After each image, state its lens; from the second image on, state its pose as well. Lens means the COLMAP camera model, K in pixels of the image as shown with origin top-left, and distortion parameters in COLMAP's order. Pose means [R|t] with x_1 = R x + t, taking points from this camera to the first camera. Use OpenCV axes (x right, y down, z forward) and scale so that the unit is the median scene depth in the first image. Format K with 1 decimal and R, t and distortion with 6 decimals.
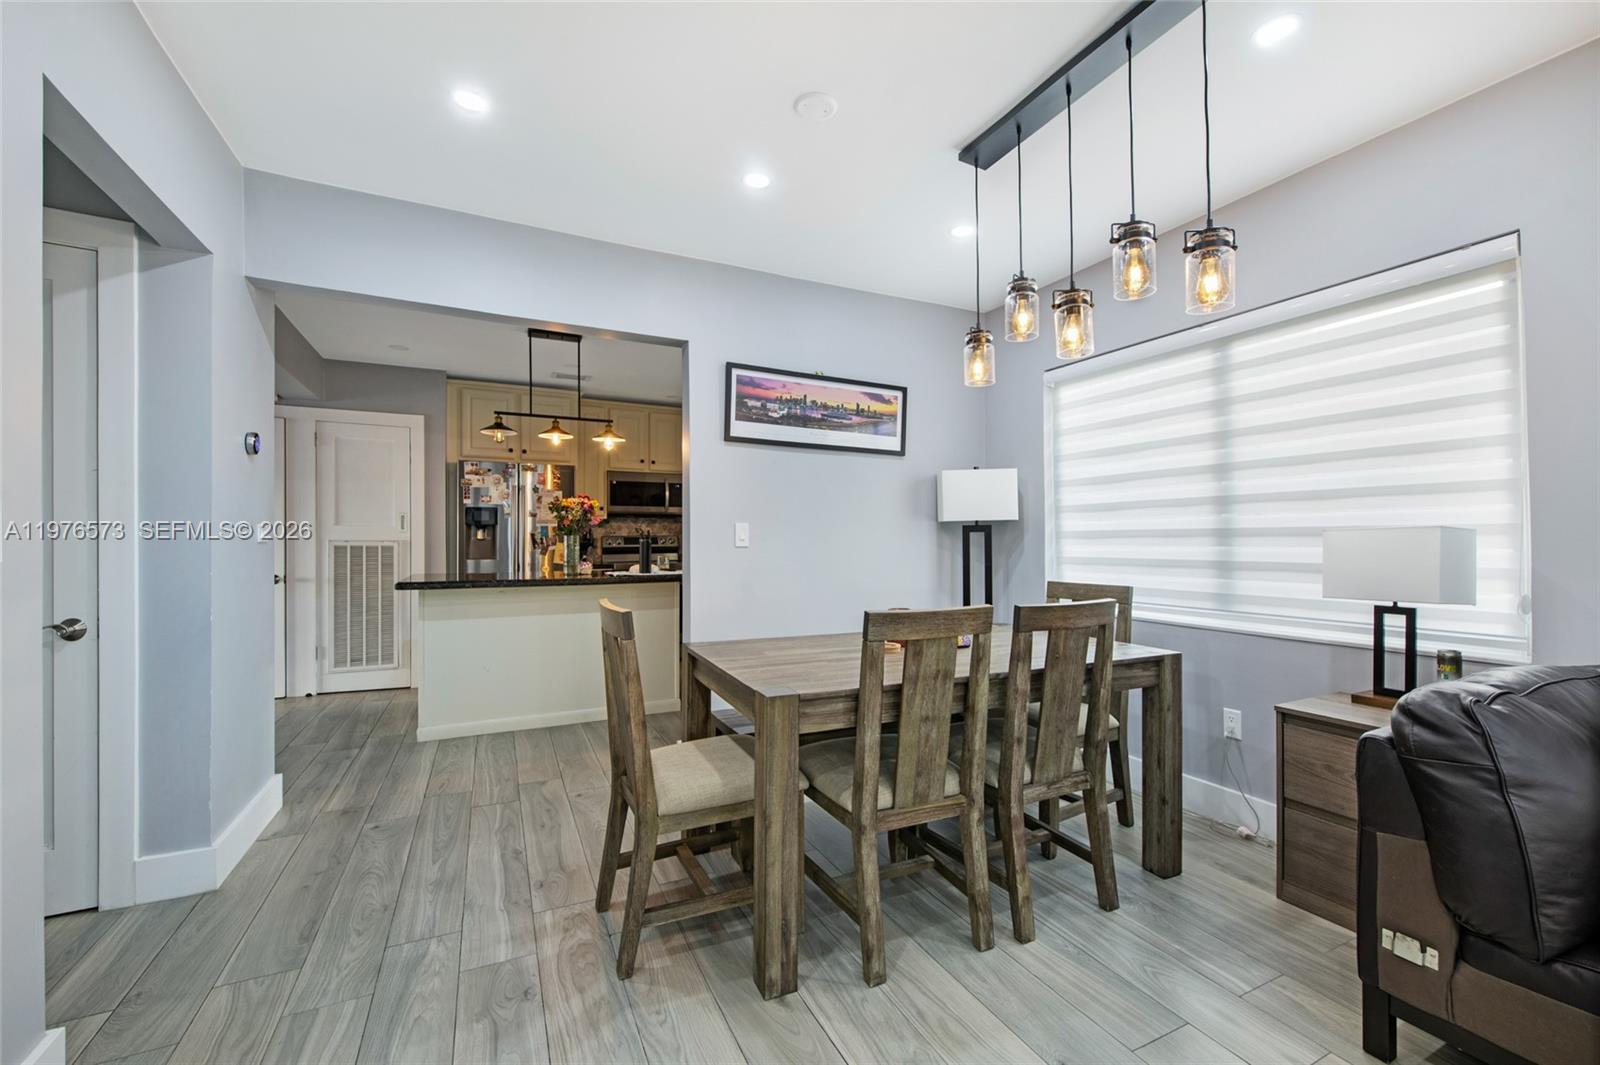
lens RADIAL K [[676.6, 0, 802.1], [0, 676.6, 529.7], [0, 0, 1]] dist [-0.015915, 0.000137]
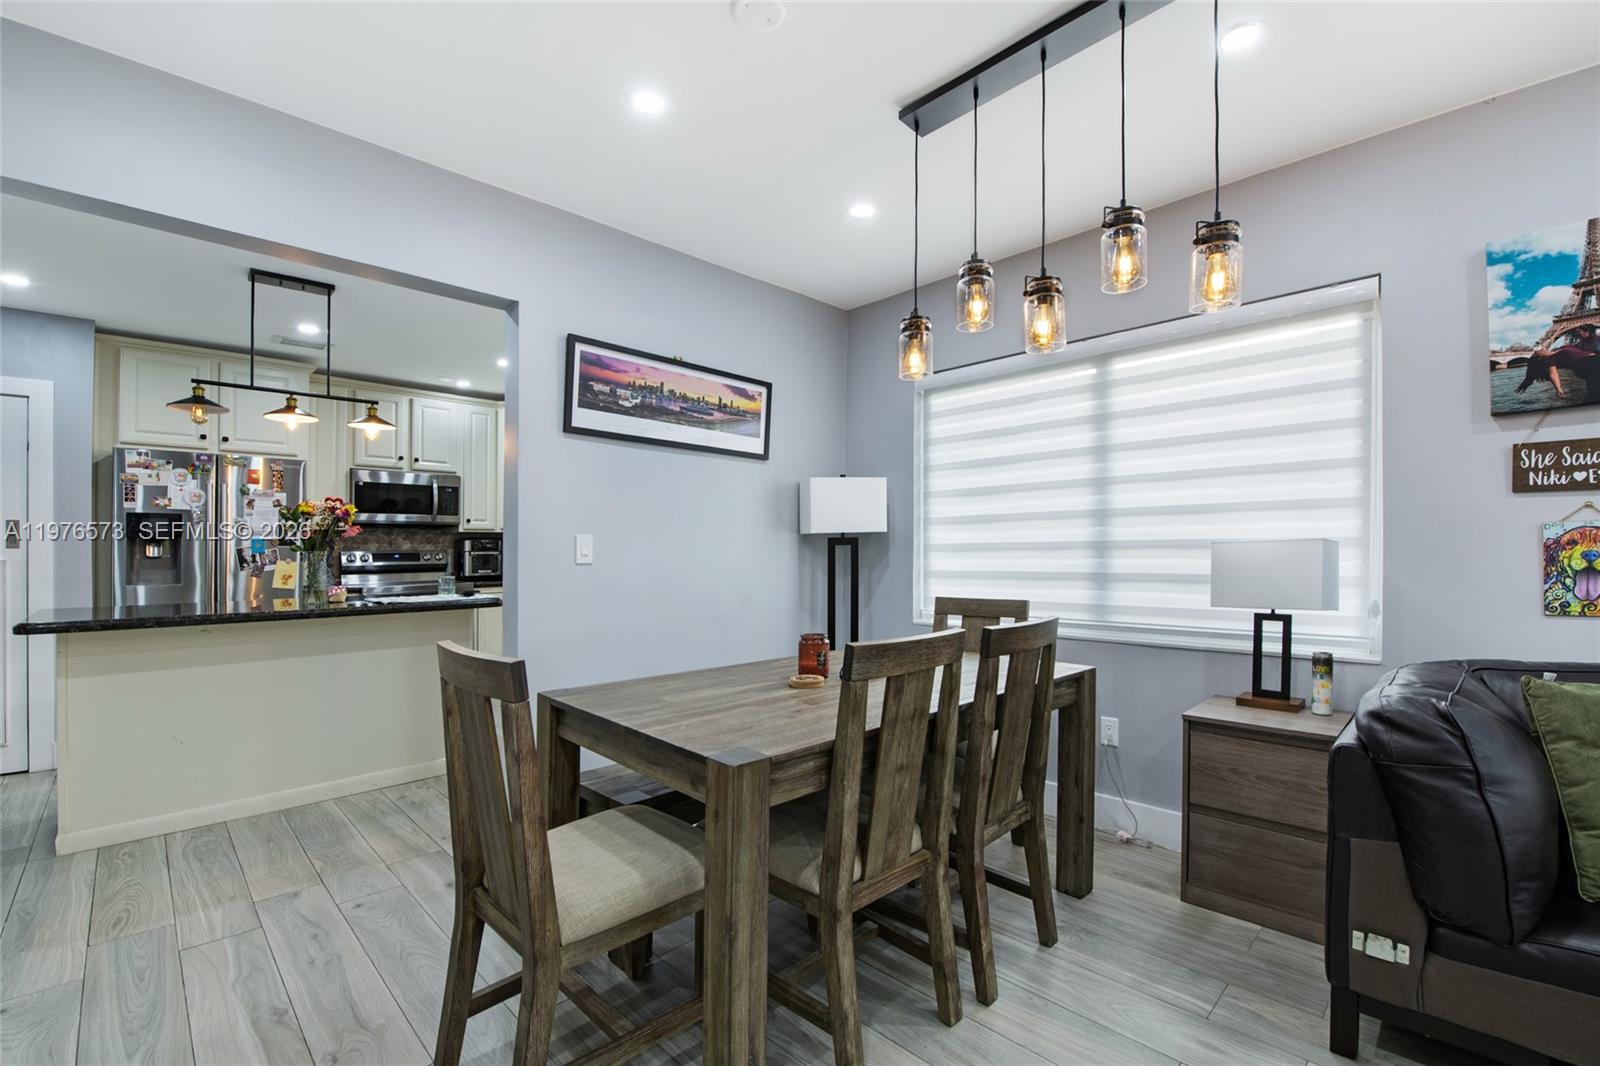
lens RADIAL K [[693.0, 0, 801.8], [0, 693.0, 546.8], [0, 0, 1]] dist [-0.015441, -0.000091]
pose [[0.941139, -0.002672, 0.338009, -0.196188], [0.001156, 0.999988, 0.004685, 0.001326], [-0.338018, -0.004019, 0.941131, 0.209020]]
